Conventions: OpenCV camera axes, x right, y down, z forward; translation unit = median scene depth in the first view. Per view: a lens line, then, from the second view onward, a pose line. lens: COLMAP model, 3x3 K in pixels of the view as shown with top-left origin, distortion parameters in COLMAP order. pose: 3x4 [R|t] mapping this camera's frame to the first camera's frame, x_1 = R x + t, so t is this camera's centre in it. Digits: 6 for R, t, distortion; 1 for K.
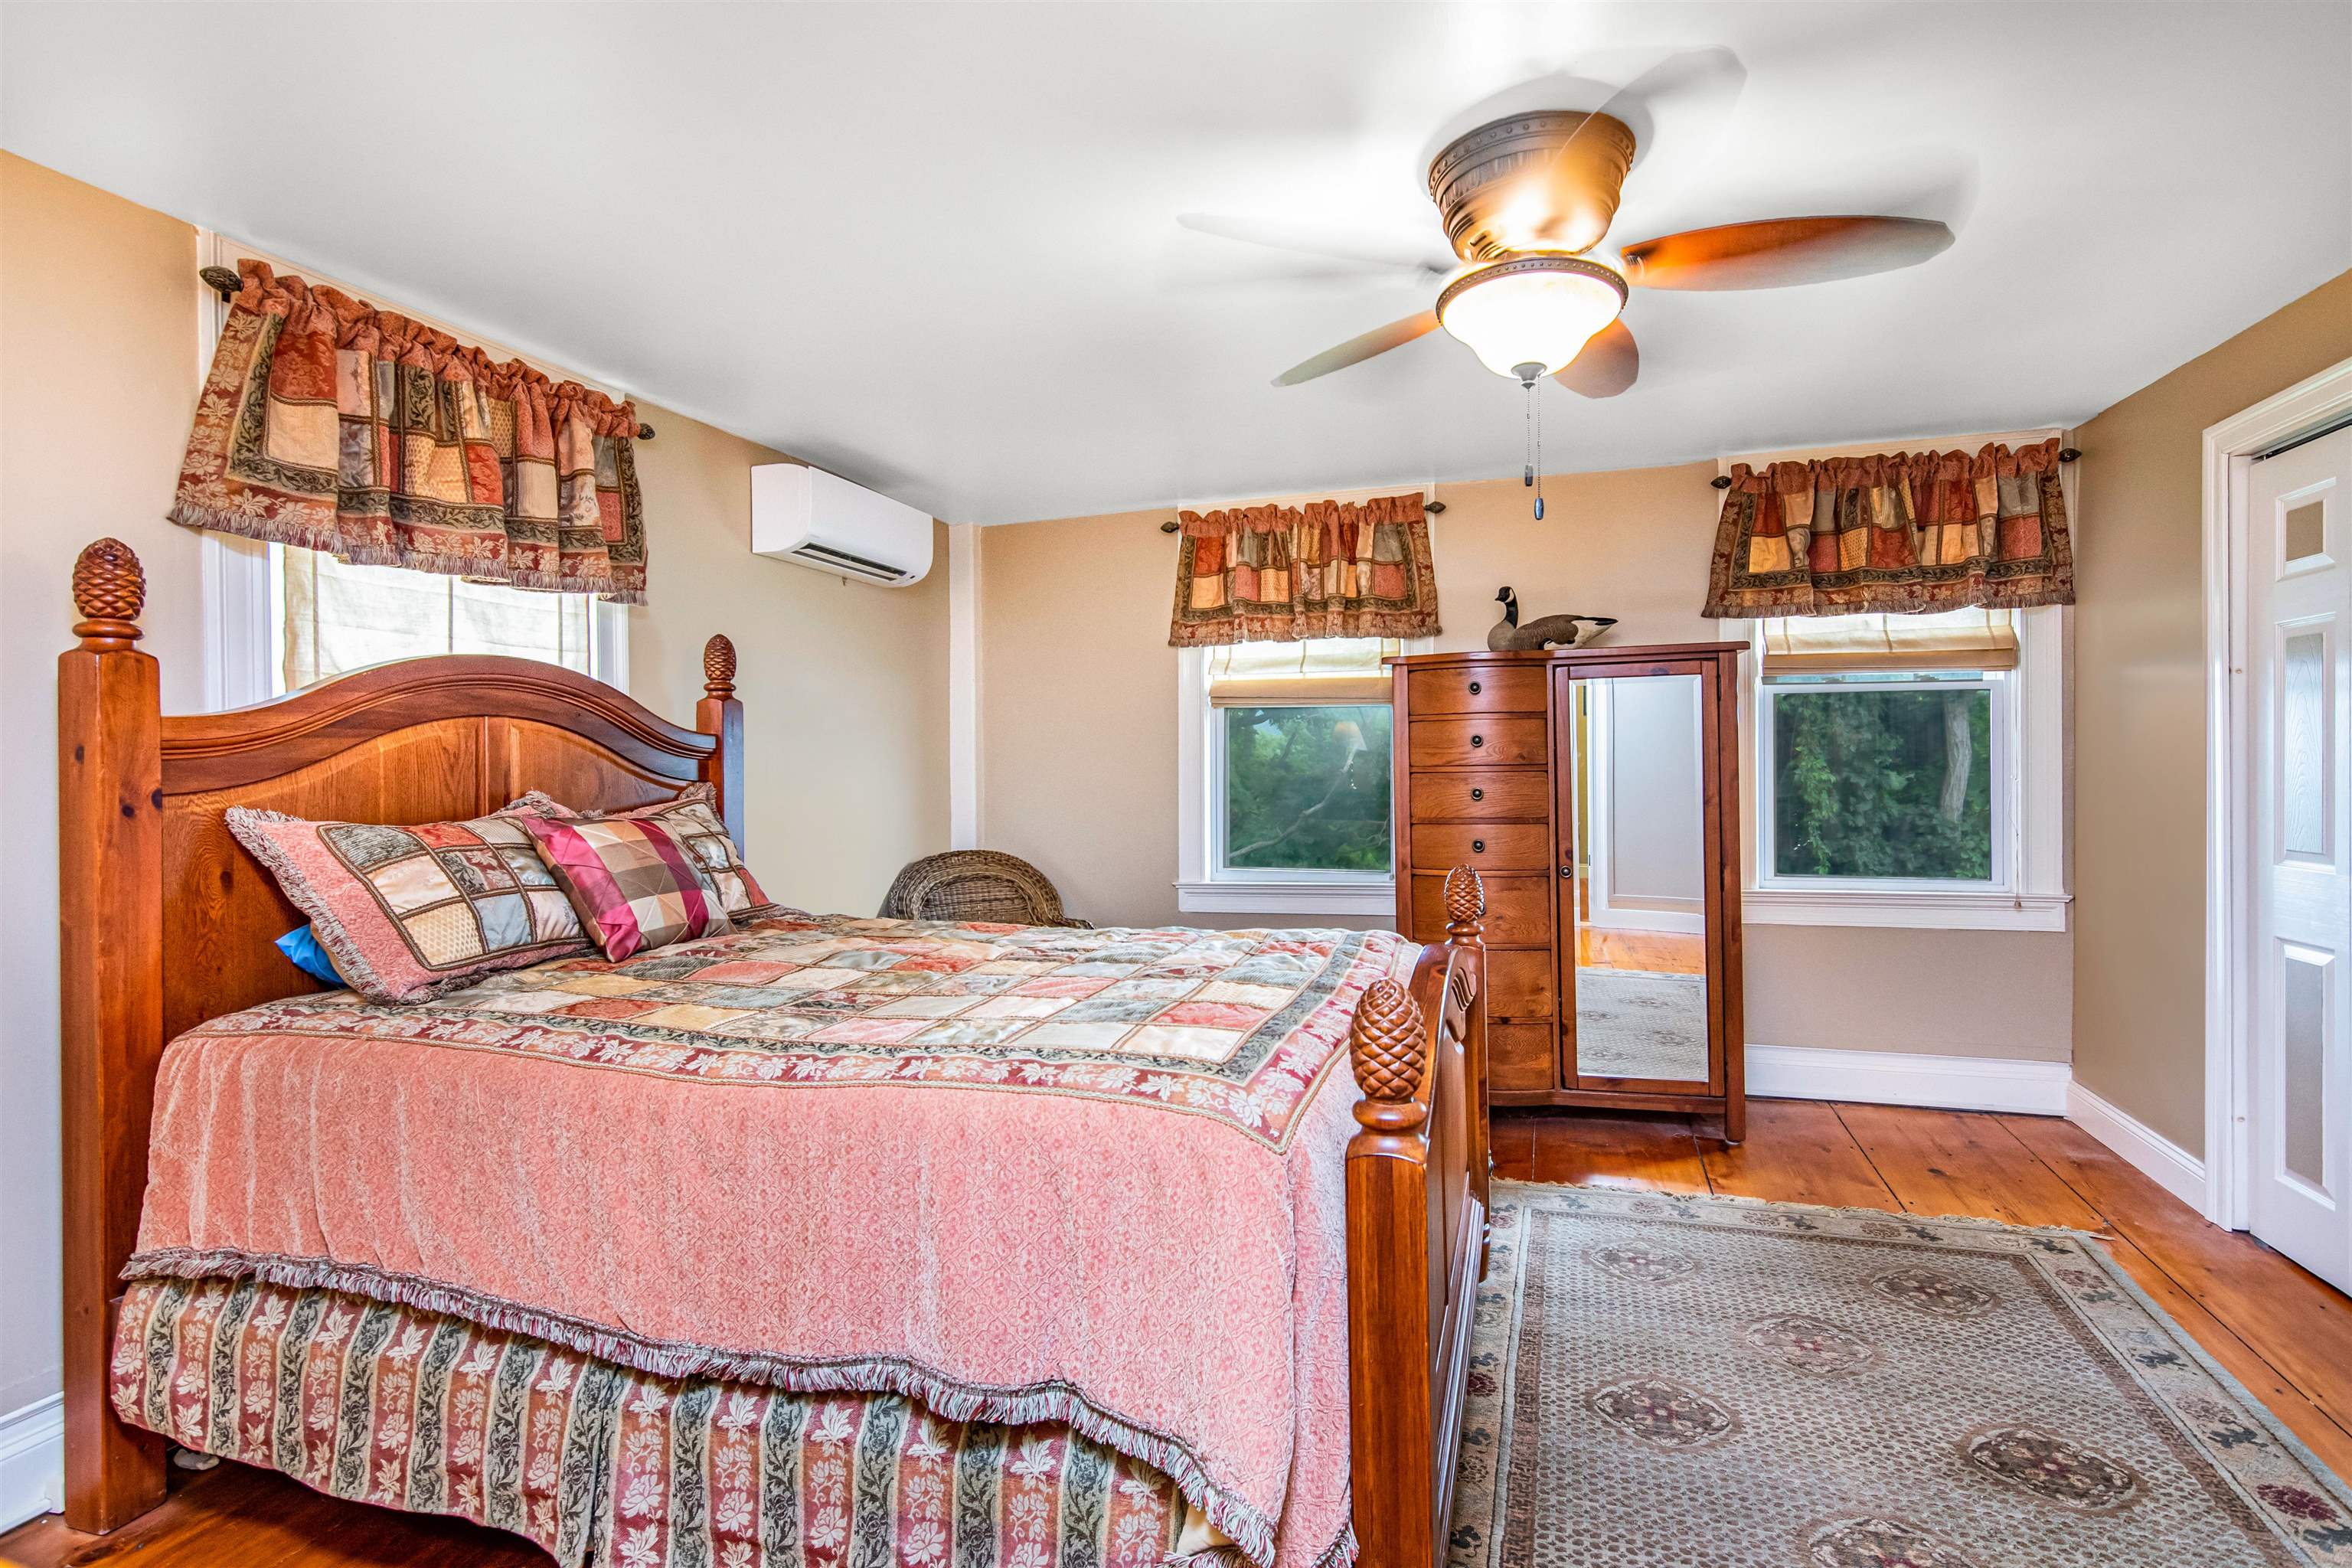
lens RADIAL K [[1128.7, 0, 1221.3], [0, 1128.7, 754.9], [0, 0, 1]] dist [0.026582, -0.016961]
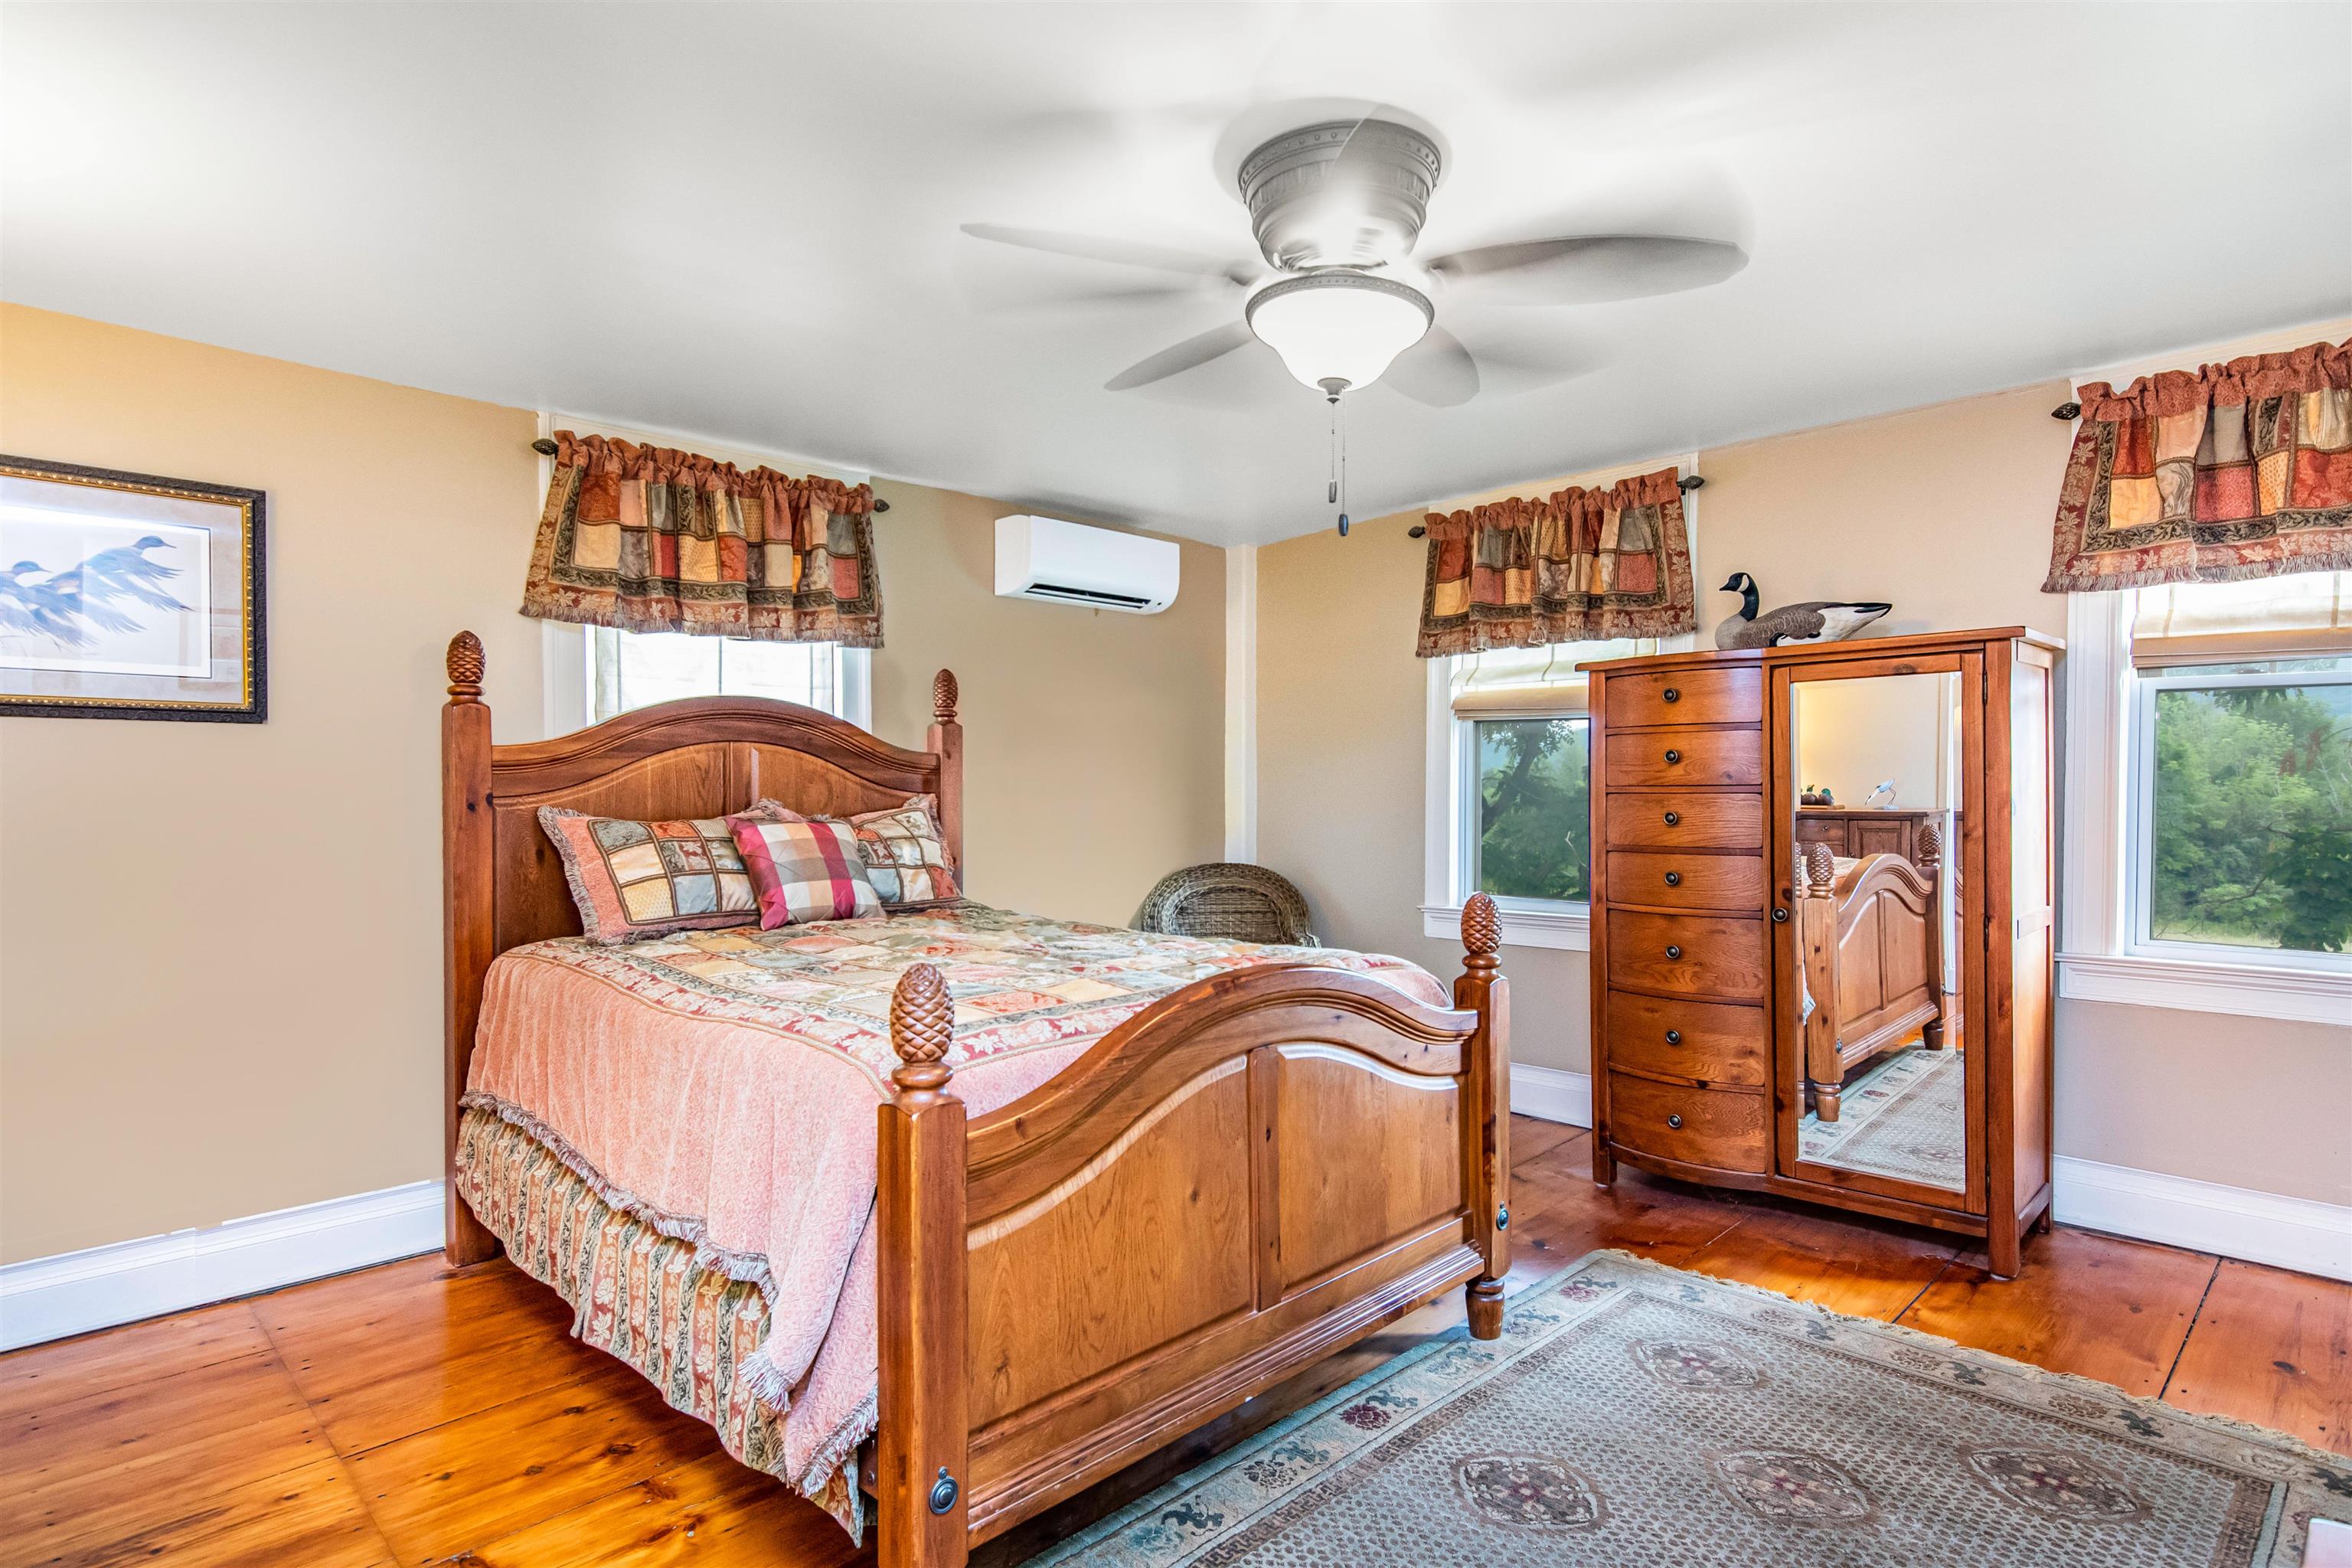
lens RADIAL K [[1218.2, 0, 1176.0], [0, 1218.2, 784.0], [0, 0, 1]] dist [0.023824, -0.010284]
pose [[0.876782, 0.008871, -0.480806, 0.419333], [-0.002680, 0.999904, 0.013560, -0.004469], [0.480881, -0.010601, 0.876722, 0.000534]]
